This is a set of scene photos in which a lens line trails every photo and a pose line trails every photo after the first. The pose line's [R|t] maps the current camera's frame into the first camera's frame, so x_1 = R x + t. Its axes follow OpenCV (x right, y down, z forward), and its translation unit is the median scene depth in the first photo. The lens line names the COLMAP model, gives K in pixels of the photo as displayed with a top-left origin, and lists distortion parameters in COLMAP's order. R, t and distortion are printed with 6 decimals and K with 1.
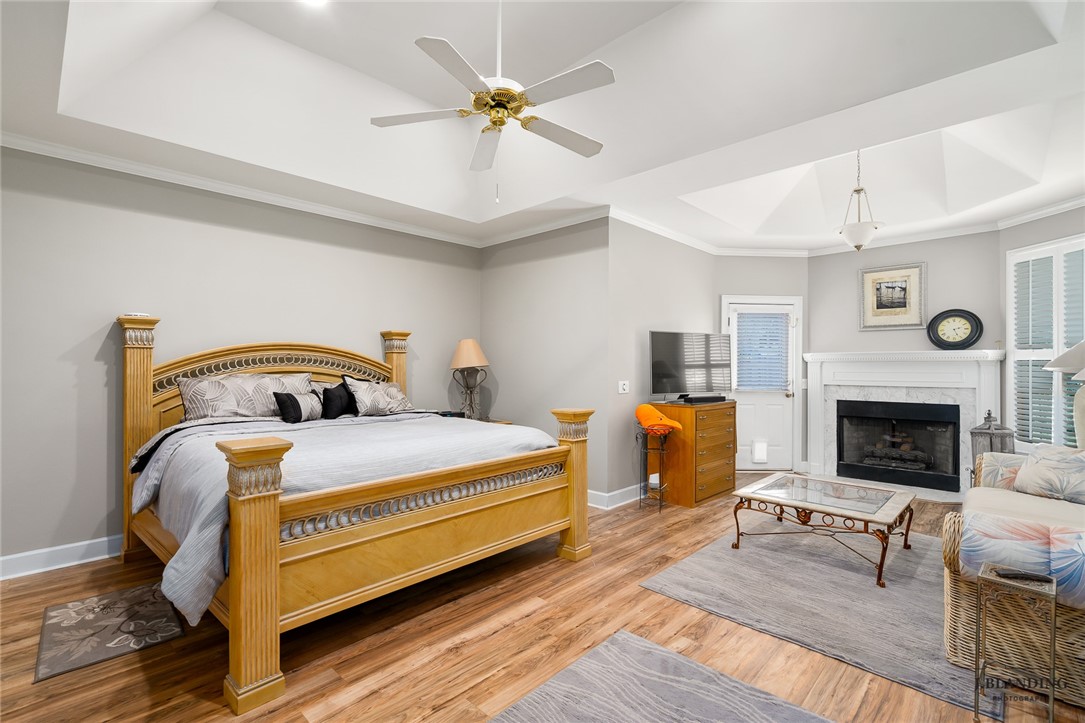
lens RADIAL K [[496.1, 0, 540.9], [0, 496.1, 363.4], [0, 0, 1]] dist [-0.005735, 0.001230]
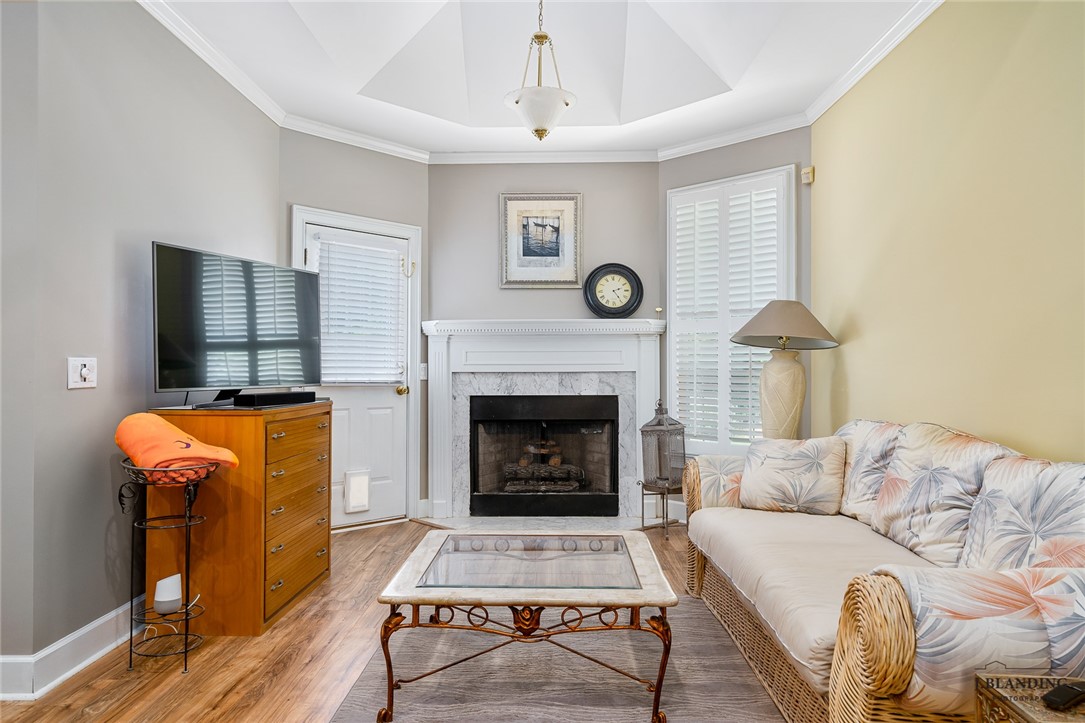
lens RADIAL K [[735.6, 0, 542.9], [0, 735.6, 359.4], [0, 0, 1]] dist [0.003683, 0.002054]
pose [[0.736184, 0.002350, 0.676777, 0.035912], [-0.000011, 0.999994, -0.003460, 0.036744], [-0.676781, 0.002540, 0.736180, 0.294175]]
